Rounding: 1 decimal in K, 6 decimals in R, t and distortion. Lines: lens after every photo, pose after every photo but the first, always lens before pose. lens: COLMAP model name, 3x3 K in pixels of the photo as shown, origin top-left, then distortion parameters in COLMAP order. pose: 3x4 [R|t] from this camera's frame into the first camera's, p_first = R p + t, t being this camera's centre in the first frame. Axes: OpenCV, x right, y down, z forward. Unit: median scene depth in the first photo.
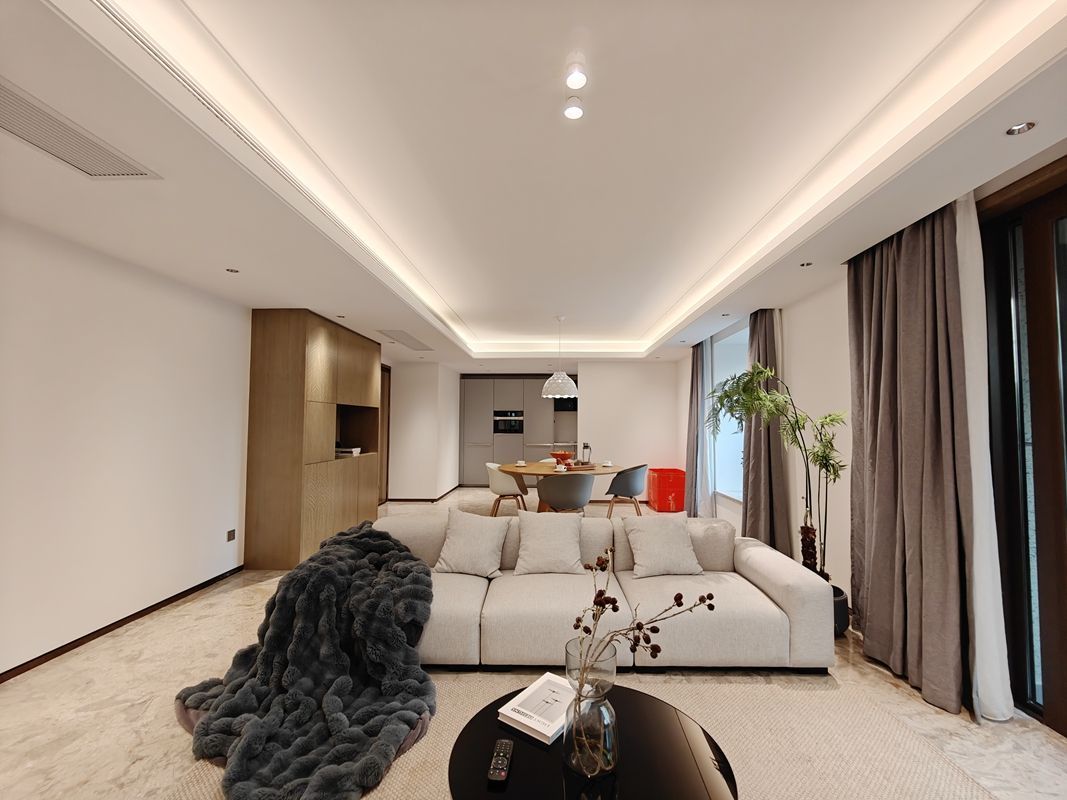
lens RADIAL K [[466.0, 0, 535.3], [0, 466.0, 407.0], [0, 0, 1]] dist [0.016166, -0.005464]
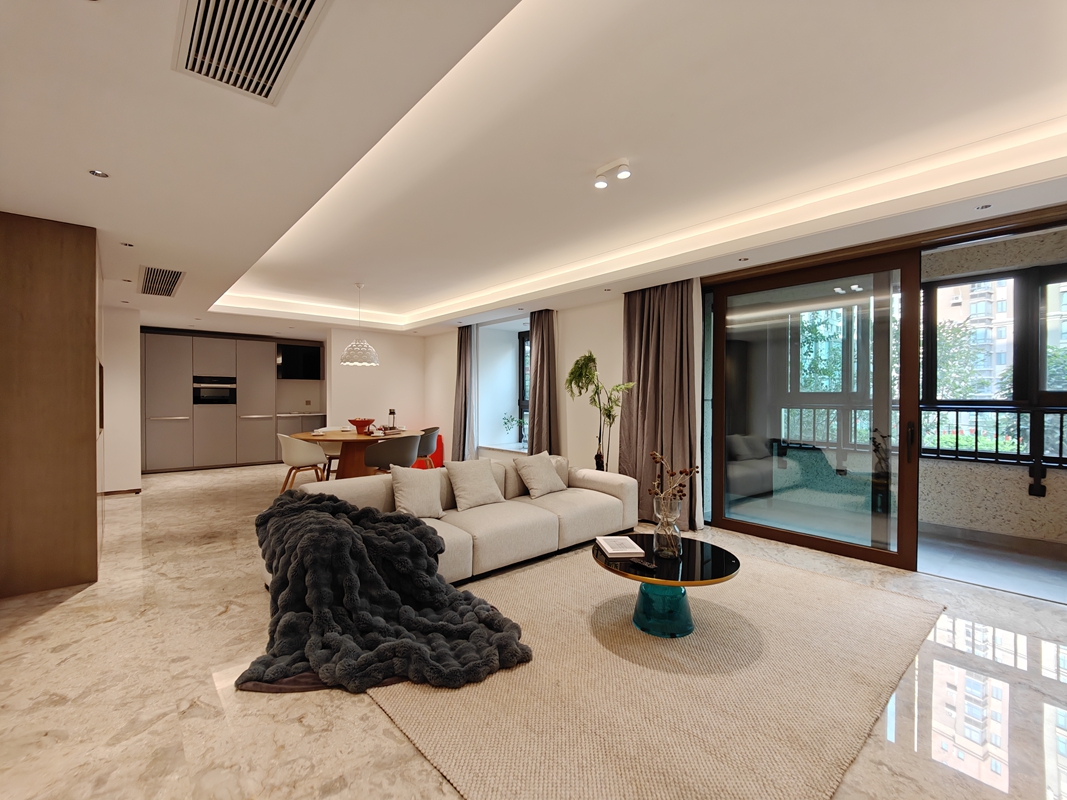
lens RADIAL K [[466.0, 0, 534.7], [0, 466.0, 402.2], [0, 0, 1]] dist [0.016166, -0.005464]
pose [[0.733963, -0.006134, 0.679162, -0.356681], [-0.026433, 0.998944, 0.037588, 0.012327], [-0.678675, -0.045541, 0.733025, -0.005420]]
